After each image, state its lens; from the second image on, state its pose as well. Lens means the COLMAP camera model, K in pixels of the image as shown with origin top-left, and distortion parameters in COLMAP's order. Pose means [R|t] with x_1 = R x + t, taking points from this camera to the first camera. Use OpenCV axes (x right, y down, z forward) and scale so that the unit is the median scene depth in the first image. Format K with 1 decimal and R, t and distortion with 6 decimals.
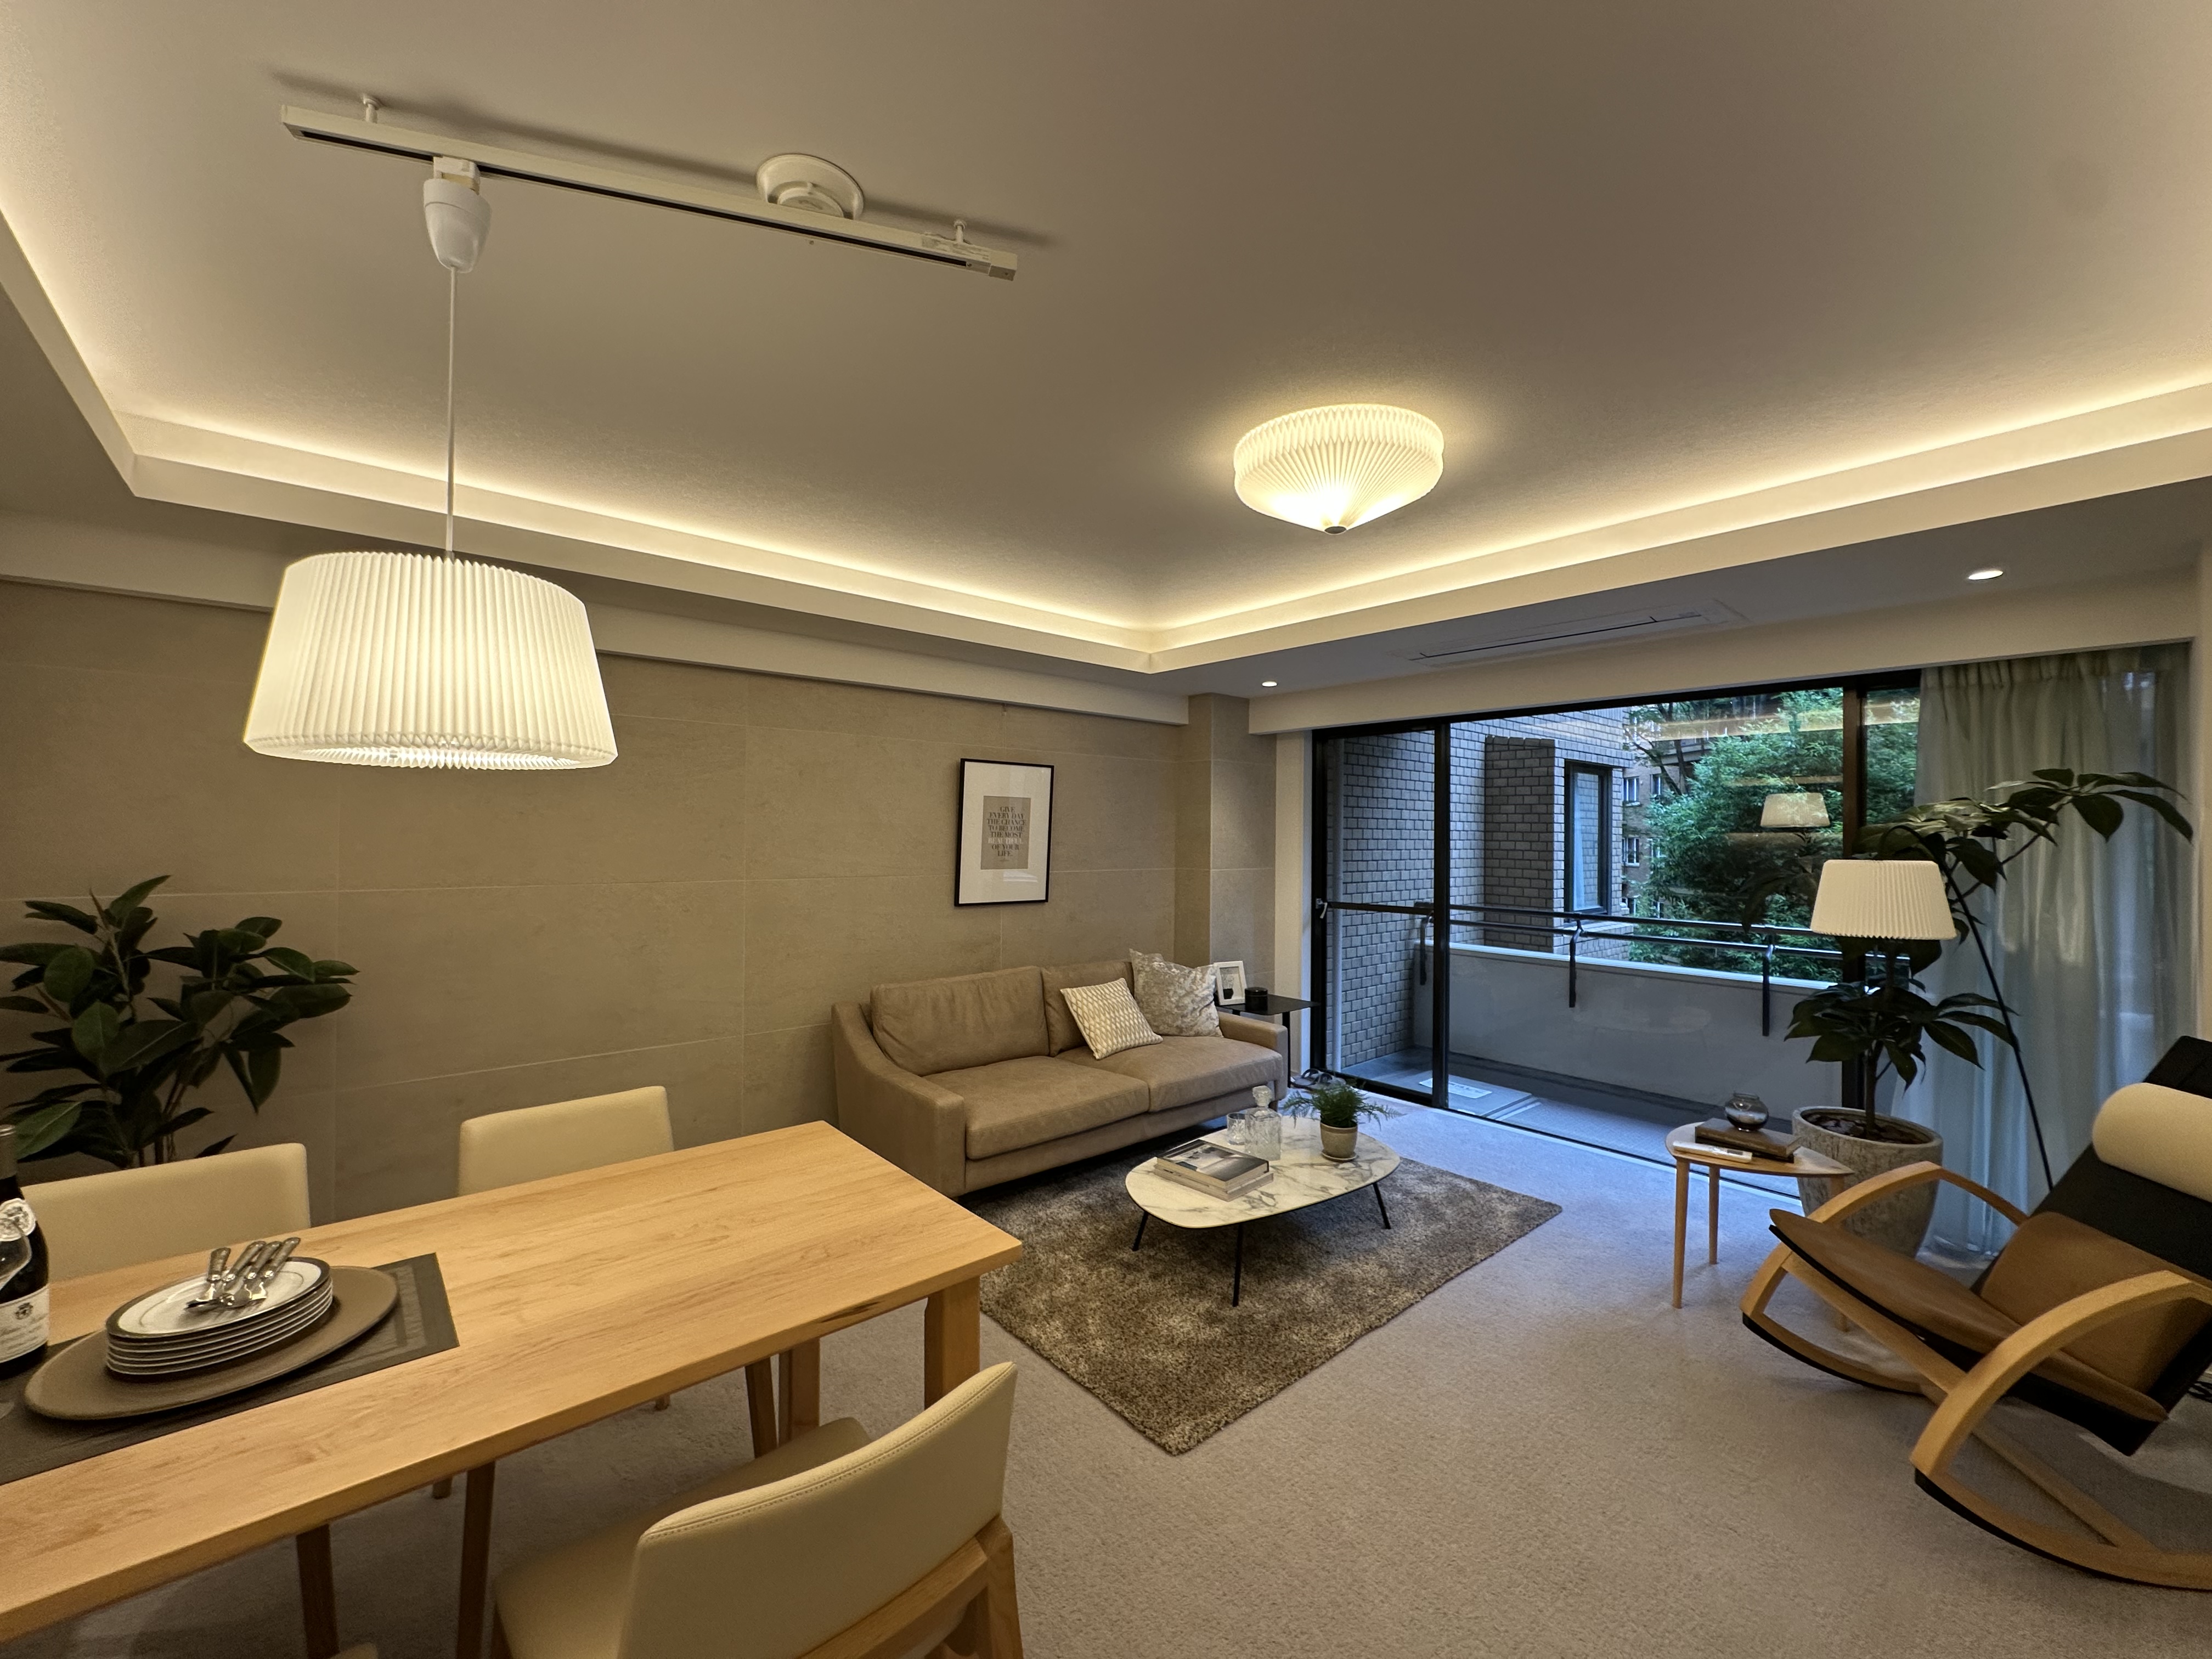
lens RADIAL K [[883.5, 0, 1114.9], [0, 883.5, 826.0], [0, 0, 1]] dist [-0.008591, 0.000602]
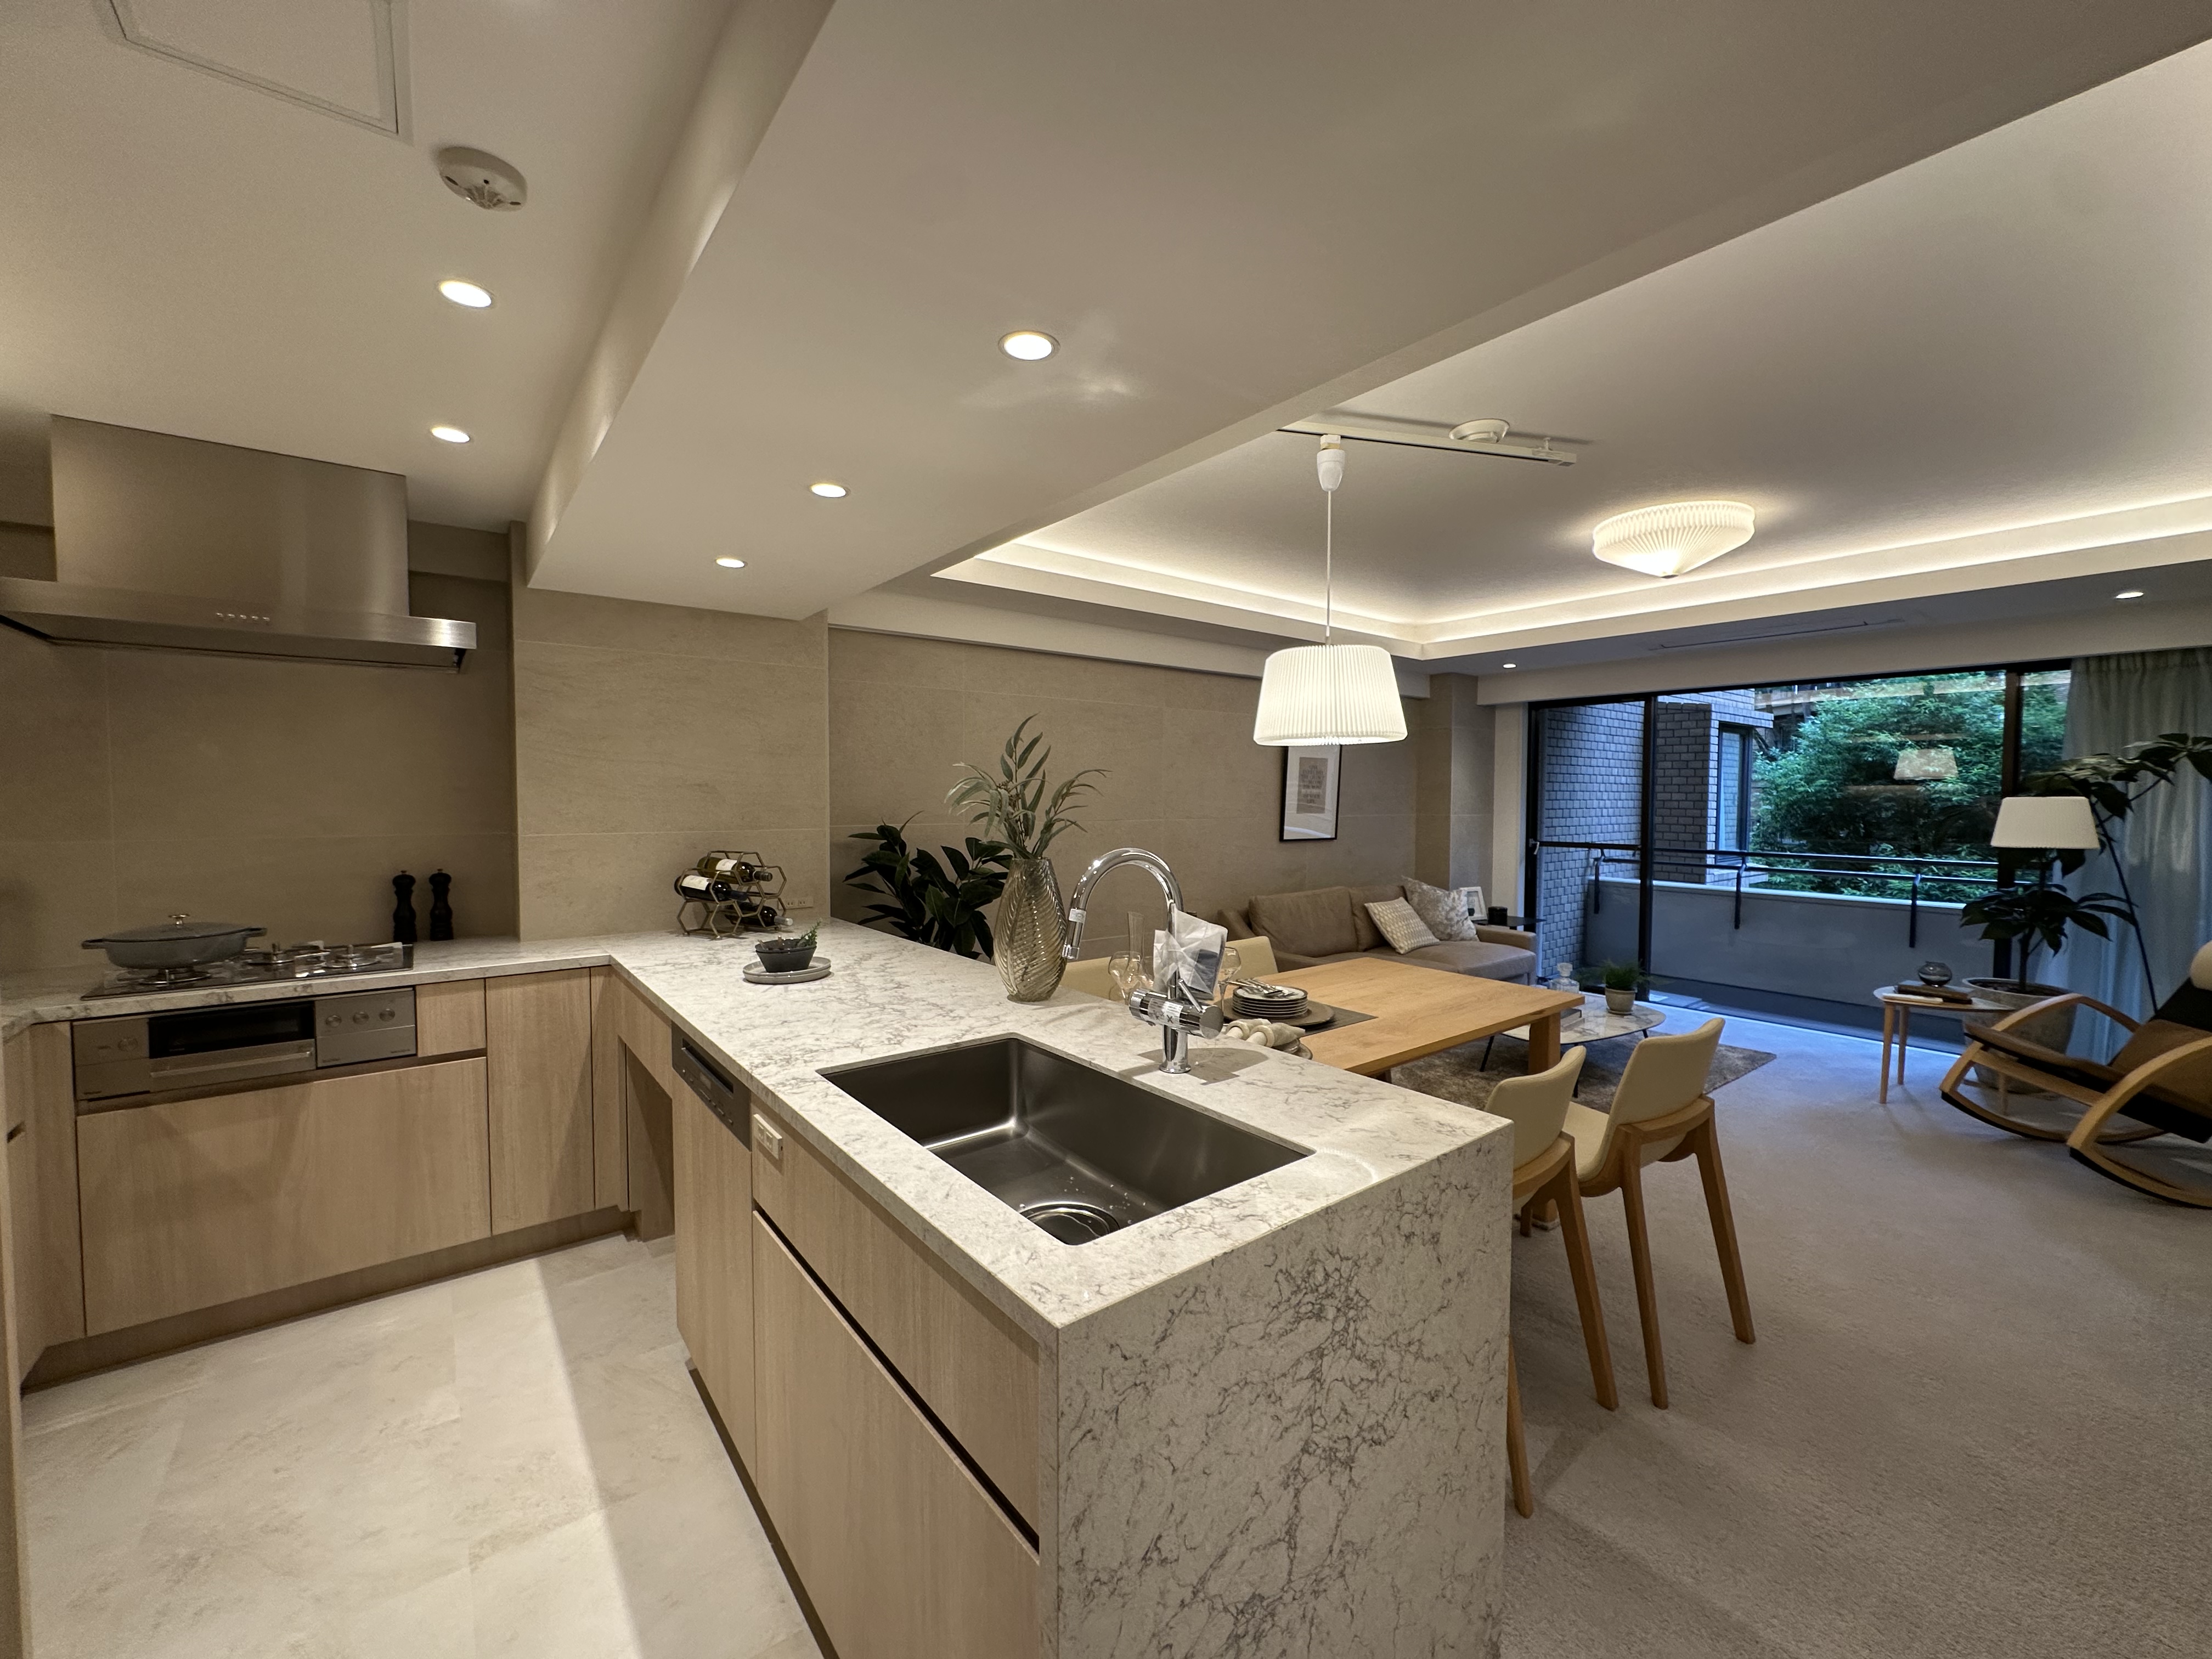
lens RADIAL K [[883.5, 0, 1111.1], [0, 883.5, 829.7], [0, 0, 1]] dist [-0.008591, 0.000602]
pose [[0.998296, -0.003122, -0.058270, -0.376790], [0.005990, 0.998776, 0.049103, 0.007725], [0.058046, -0.049368, 0.997093, -0.346087]]
